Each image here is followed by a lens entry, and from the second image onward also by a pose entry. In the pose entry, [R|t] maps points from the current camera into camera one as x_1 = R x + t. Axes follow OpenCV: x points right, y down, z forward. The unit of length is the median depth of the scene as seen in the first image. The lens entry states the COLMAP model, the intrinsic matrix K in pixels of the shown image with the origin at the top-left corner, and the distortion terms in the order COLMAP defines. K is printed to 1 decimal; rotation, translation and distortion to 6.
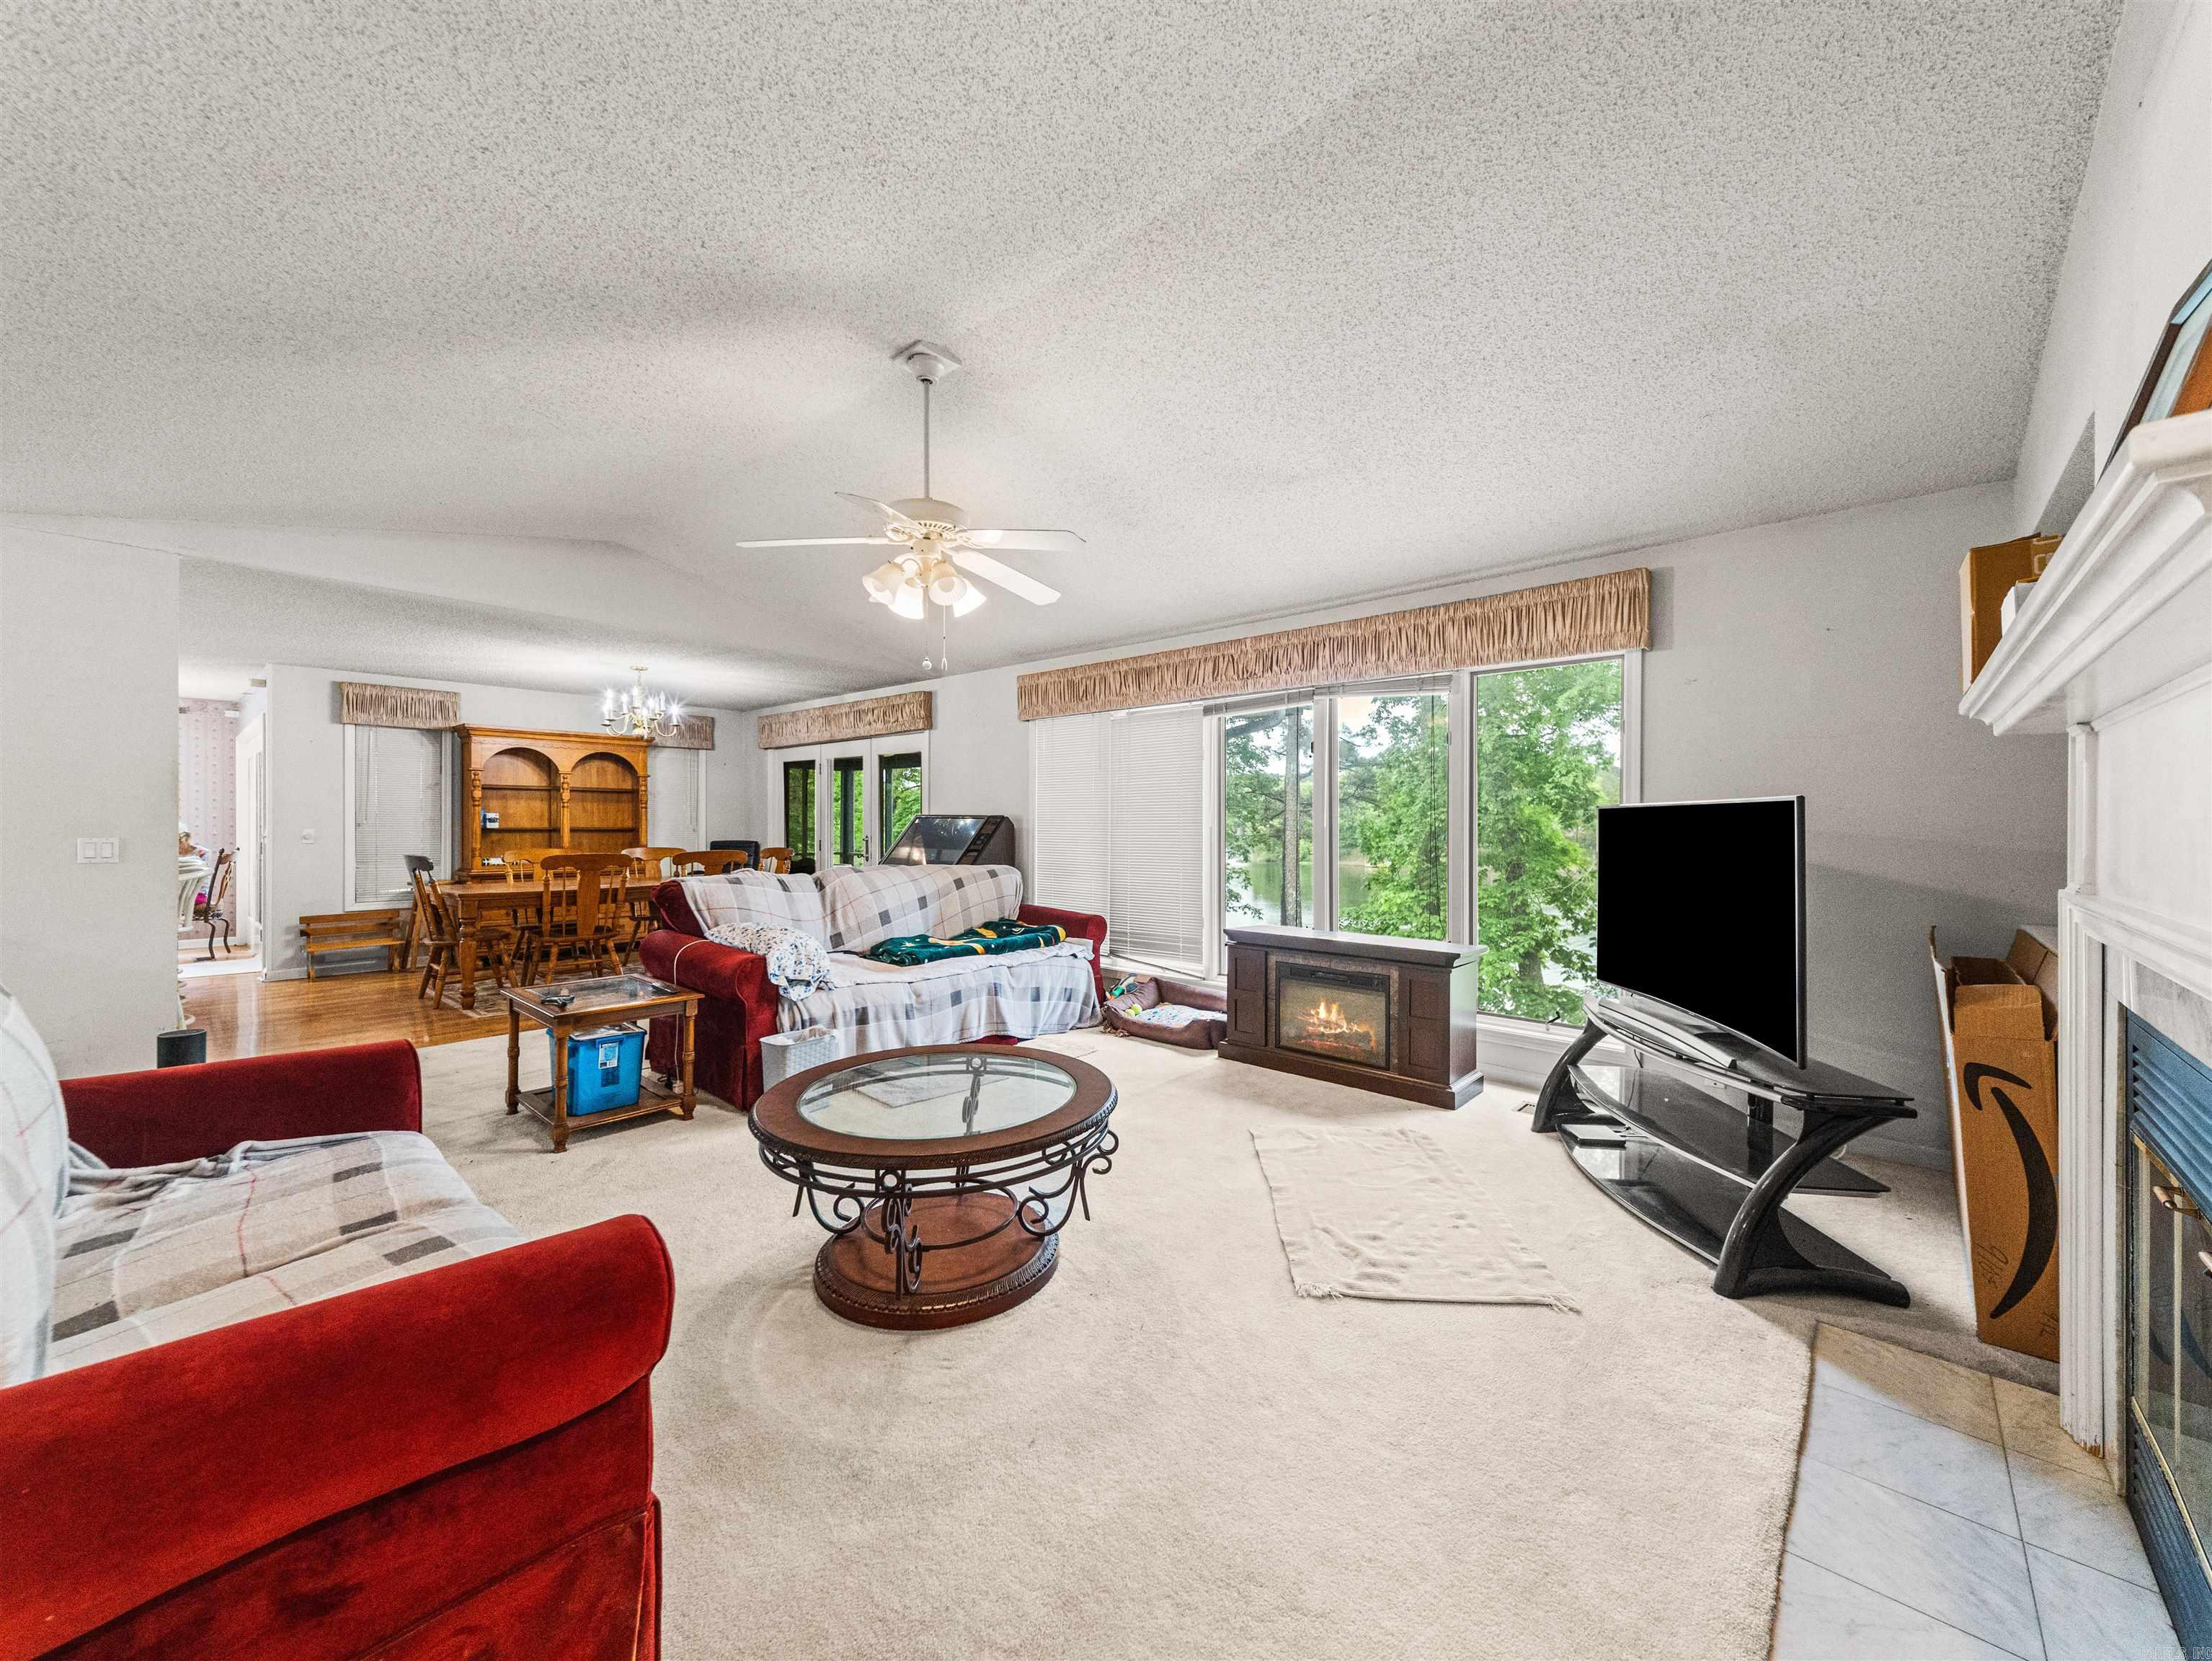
lens RADIAL K [[862.6, 0, 1125.7], [0, 862.6, 829.1], [0, 0, 1]] dist [0.019975, -0.000647]
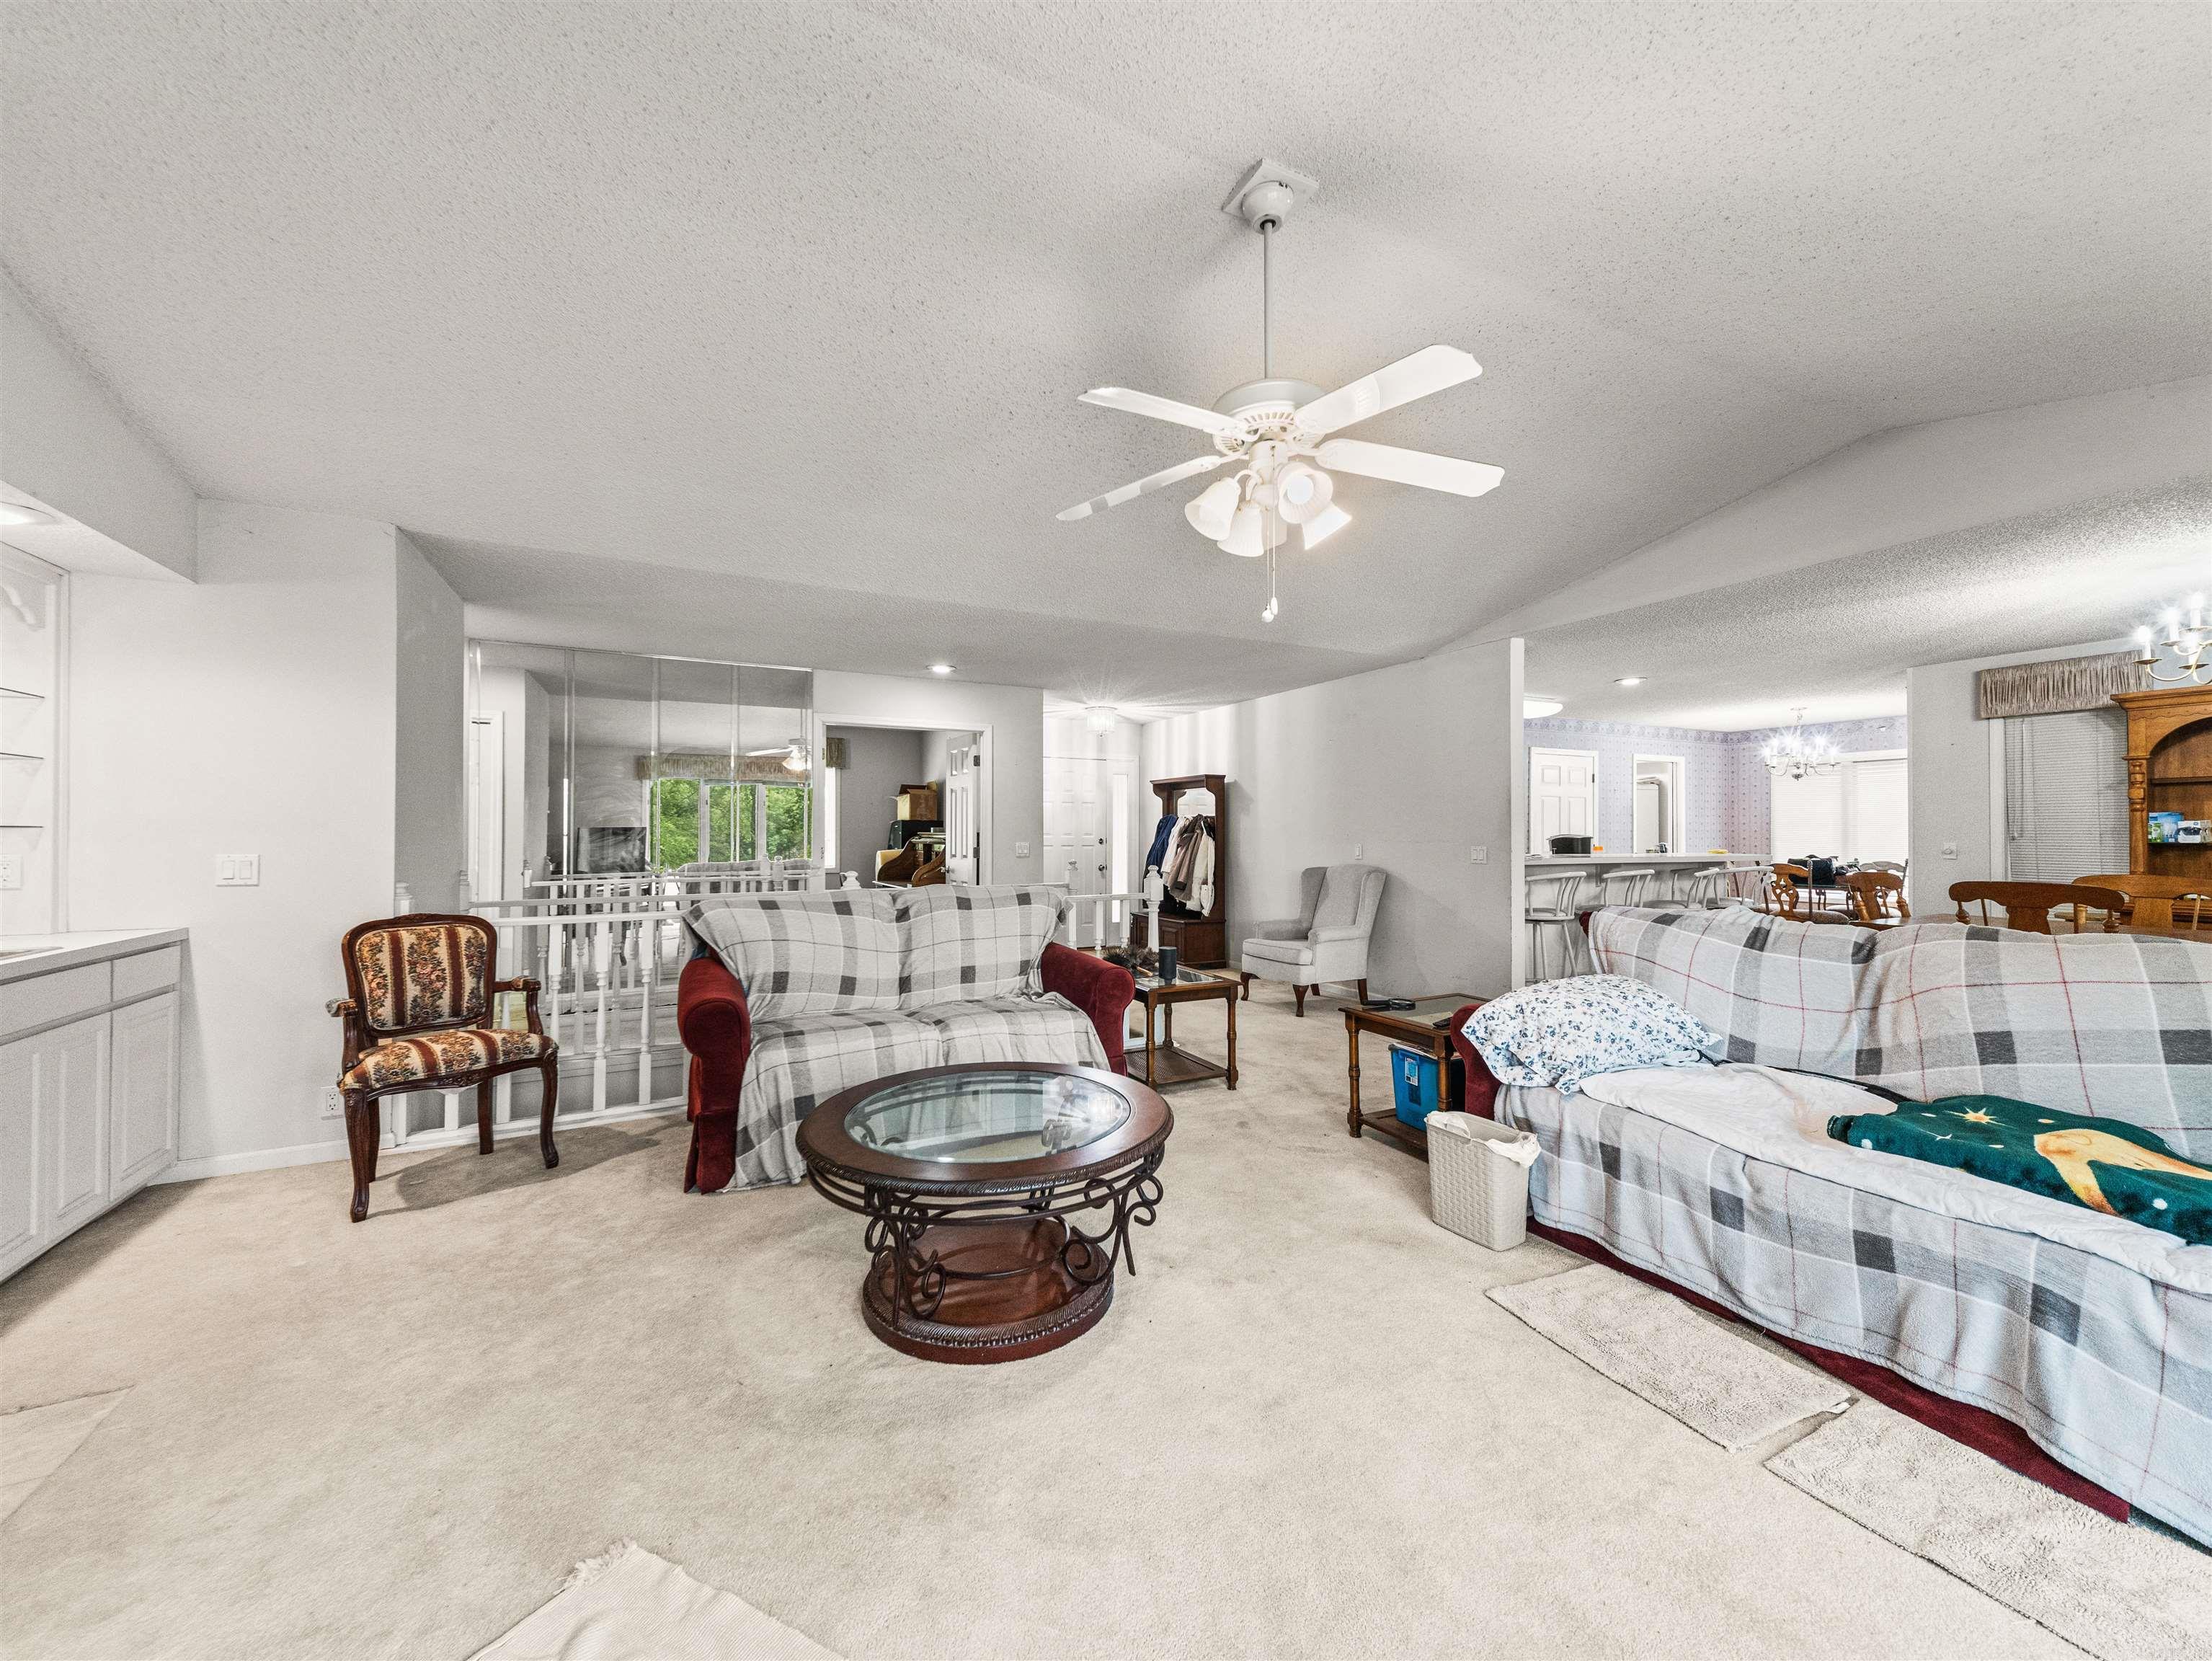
lens RADIAL K [[862.6, 0, 1101.4], [0, 862.6, 824.3], [0, 0, 1]] dist [0.019975, -0.000647]
pose [[-0.395314, -0.013868, -0.918441, 0.222544], [-0.003803, 0.999902, -0.013461, -0.003015], [0.918538, -0.001828, -0.395328, 0.525750]]
